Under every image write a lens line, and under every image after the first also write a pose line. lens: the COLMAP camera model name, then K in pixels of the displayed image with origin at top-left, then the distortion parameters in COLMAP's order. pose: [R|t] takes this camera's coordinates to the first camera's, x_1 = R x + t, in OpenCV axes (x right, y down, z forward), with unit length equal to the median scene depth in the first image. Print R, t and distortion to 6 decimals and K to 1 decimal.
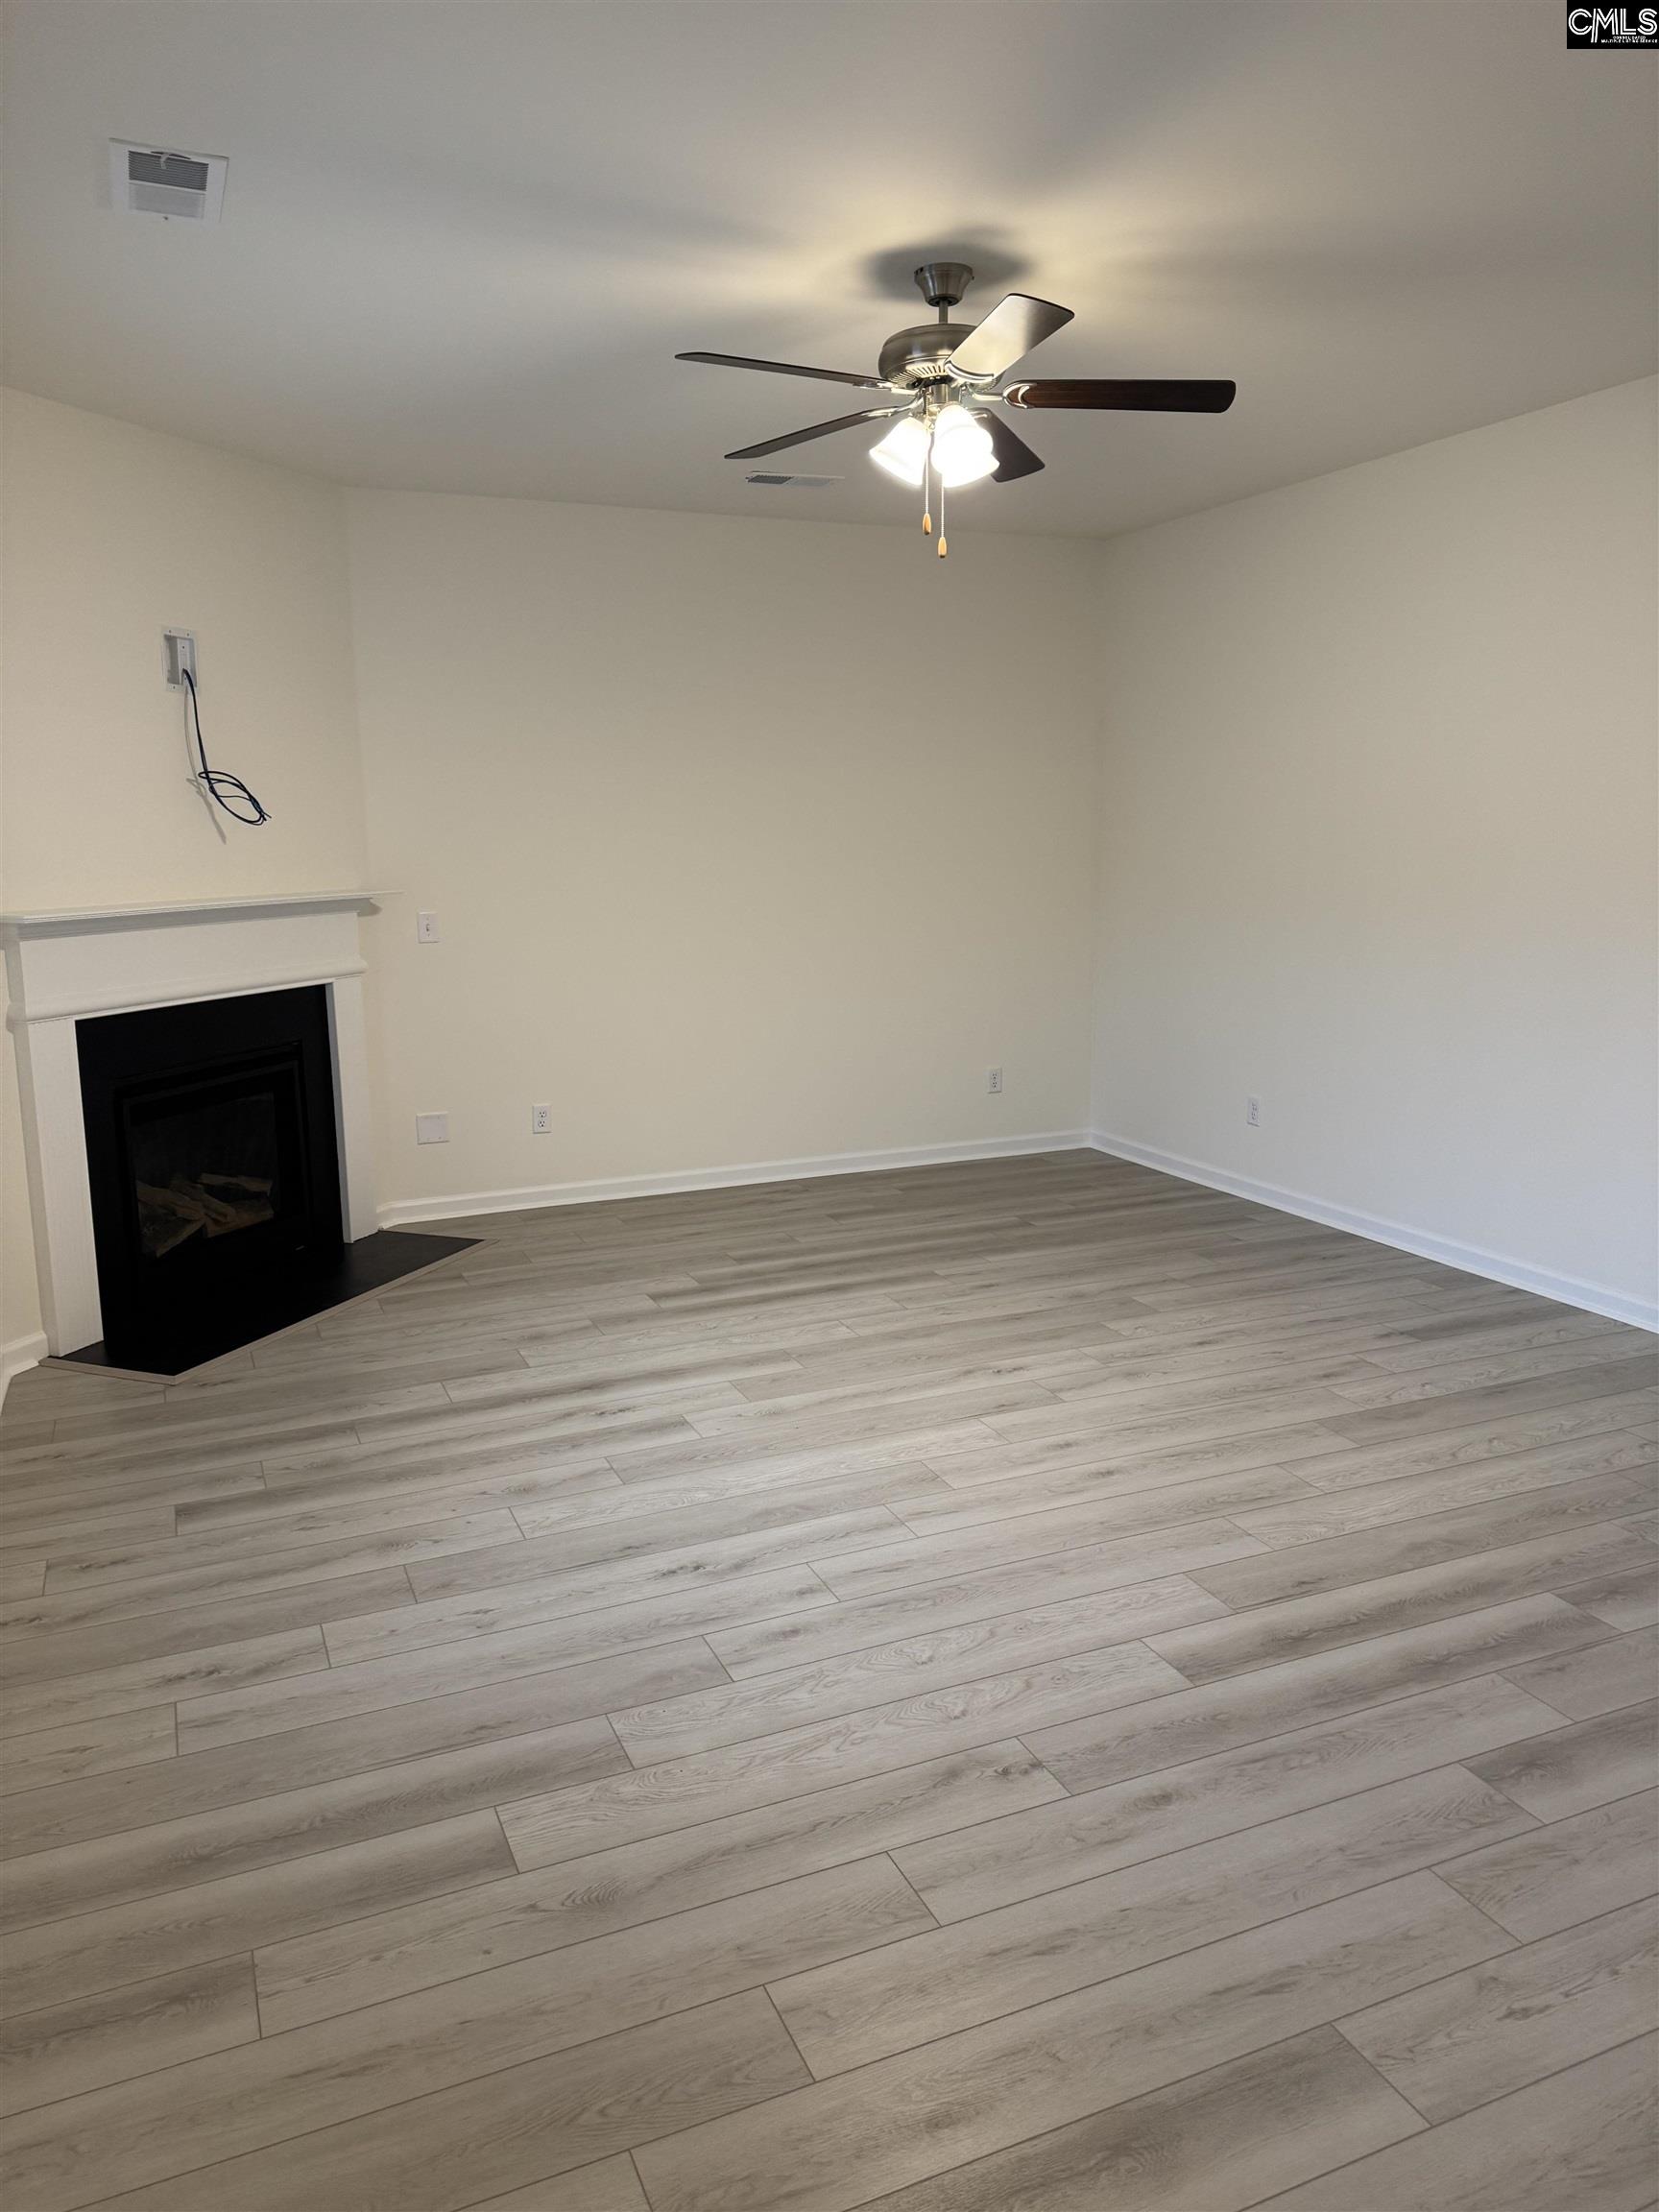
lens RADIAL K [[1577.3, 0, 829.1], [0, 1577.3, 1091.2], [0, 0, 1]] dist [0.033258, -0.021635]
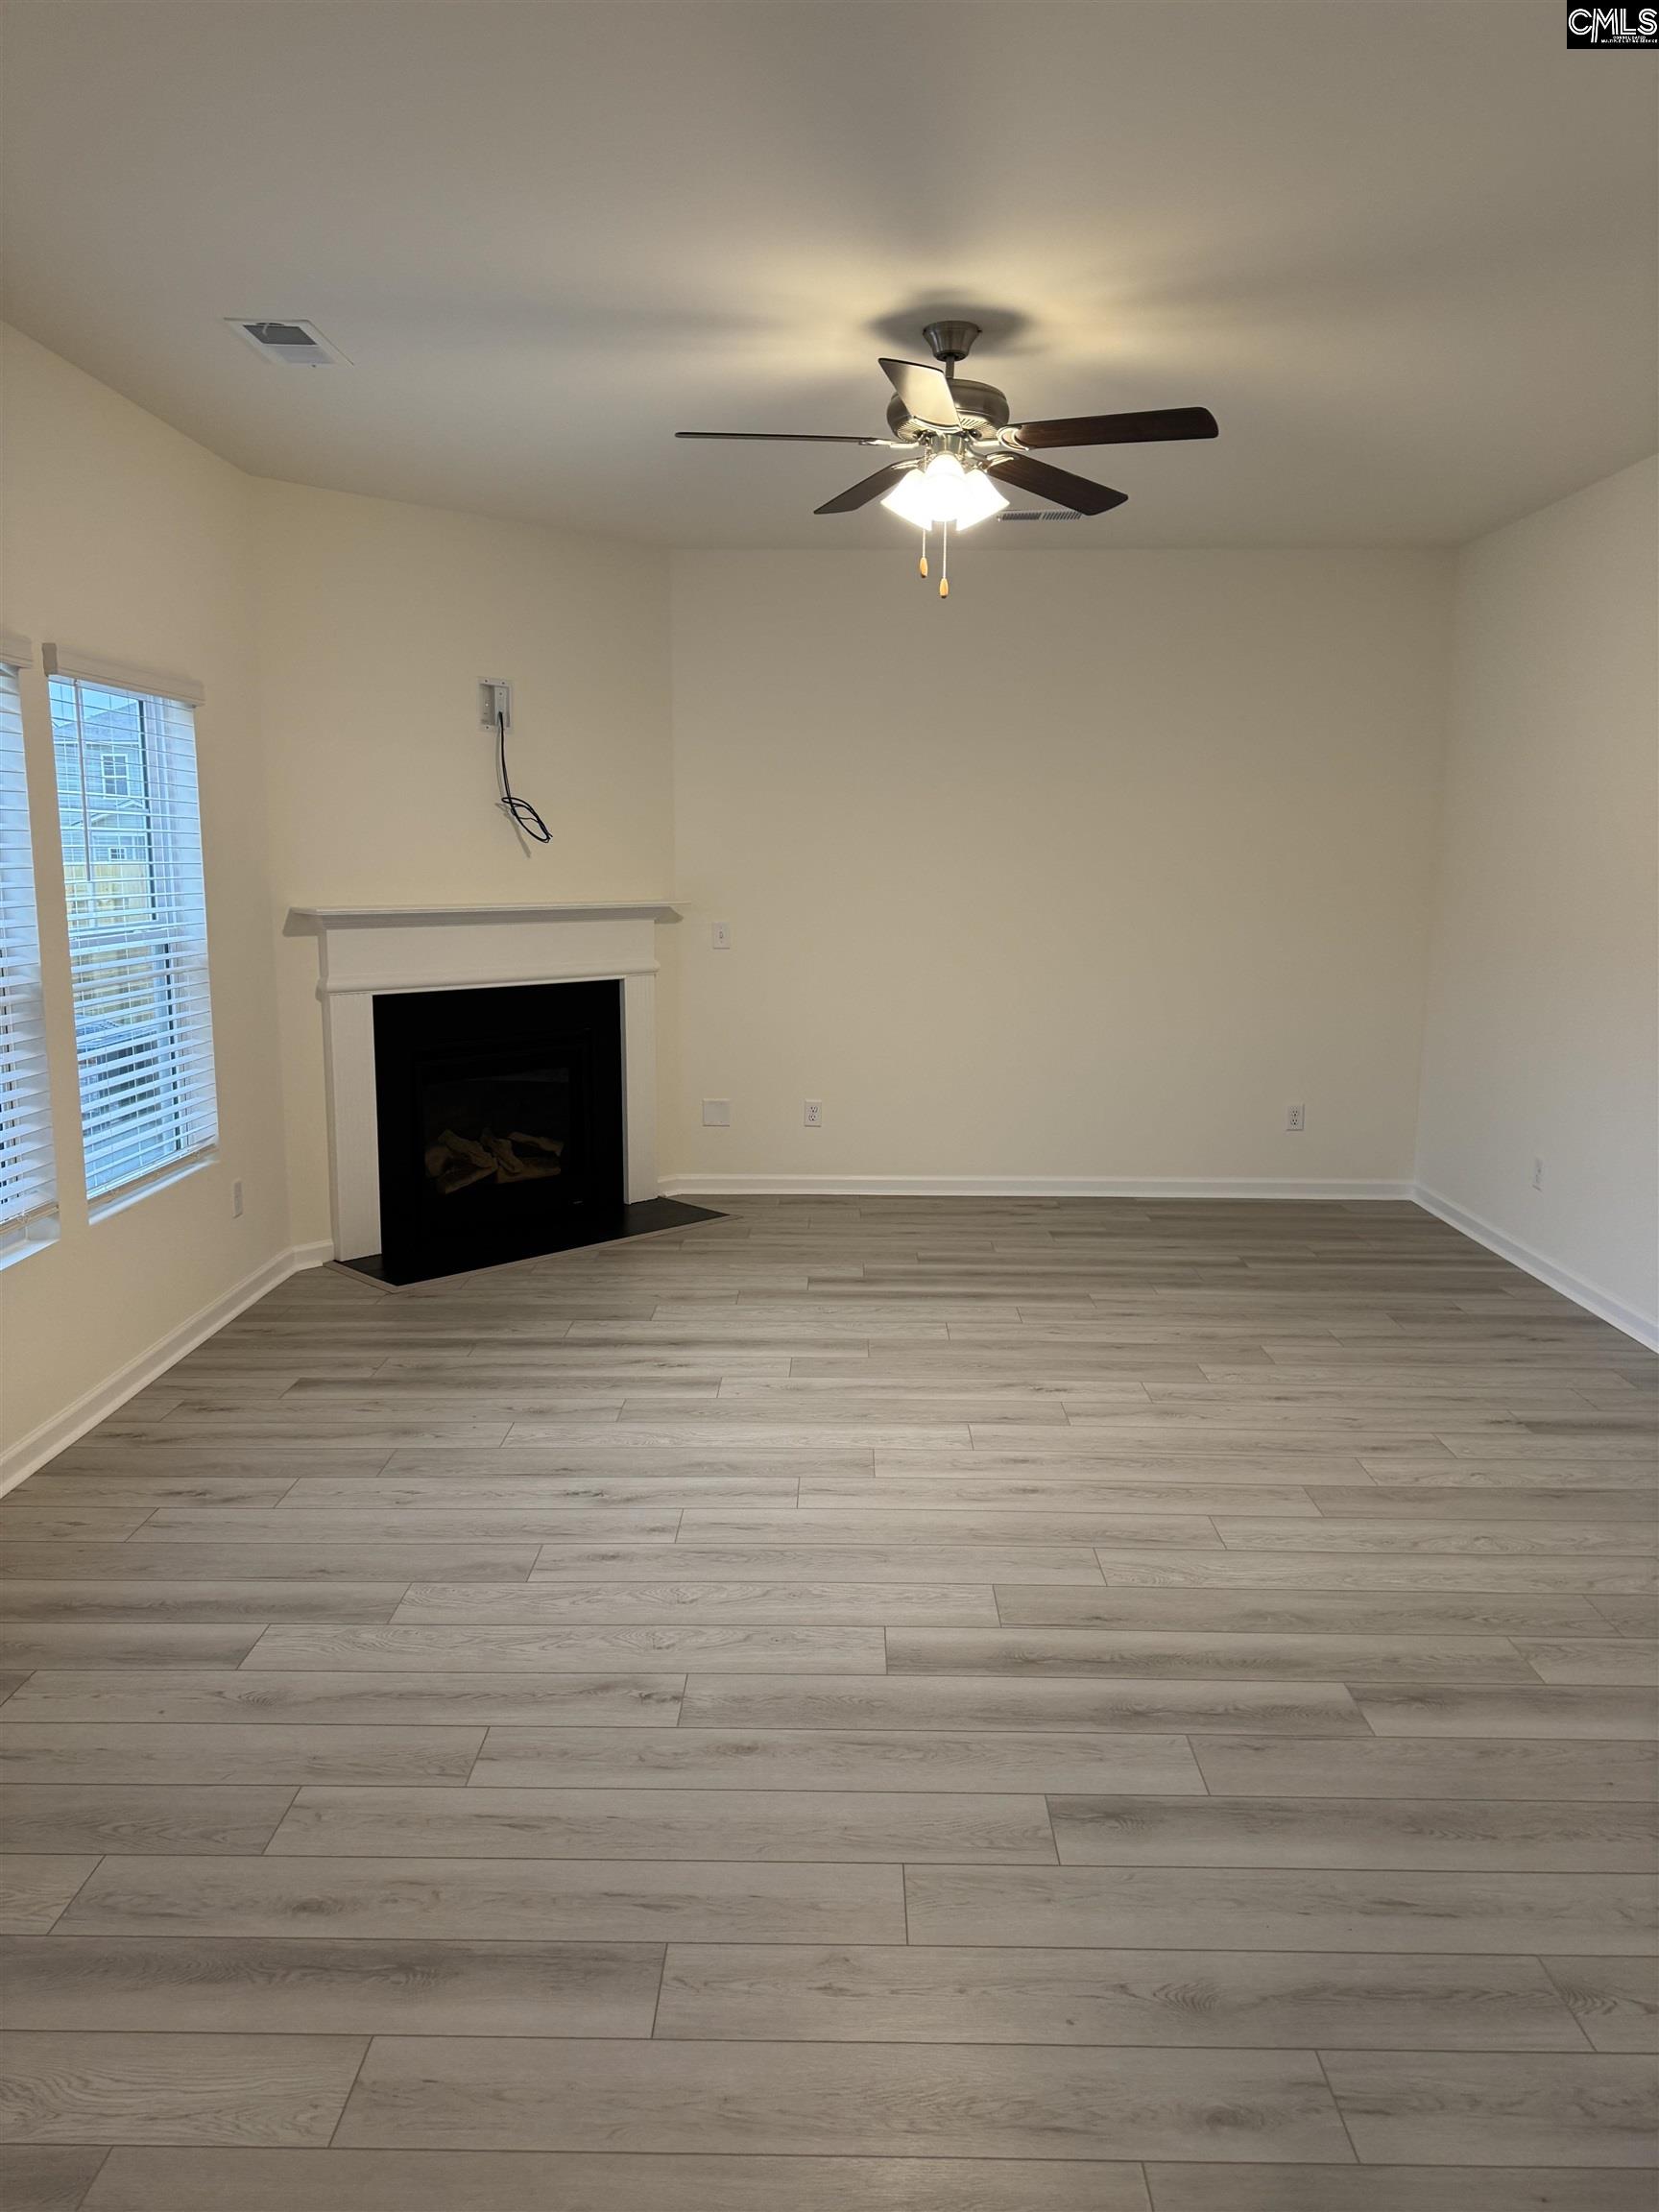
lens RADIAL K [[1577.3, 0, 844.7], [0, 1577.3, 1094.7], [0, 0, 1]] dist [0.033258, -0.021635]
pose [[0.910502, 0.080791, -0.405536, 0.445687], [-0.085416, 0.996323, 0.006714, -0.007980], [0.404587, 0.028526, 0.914054, 0.017671]]
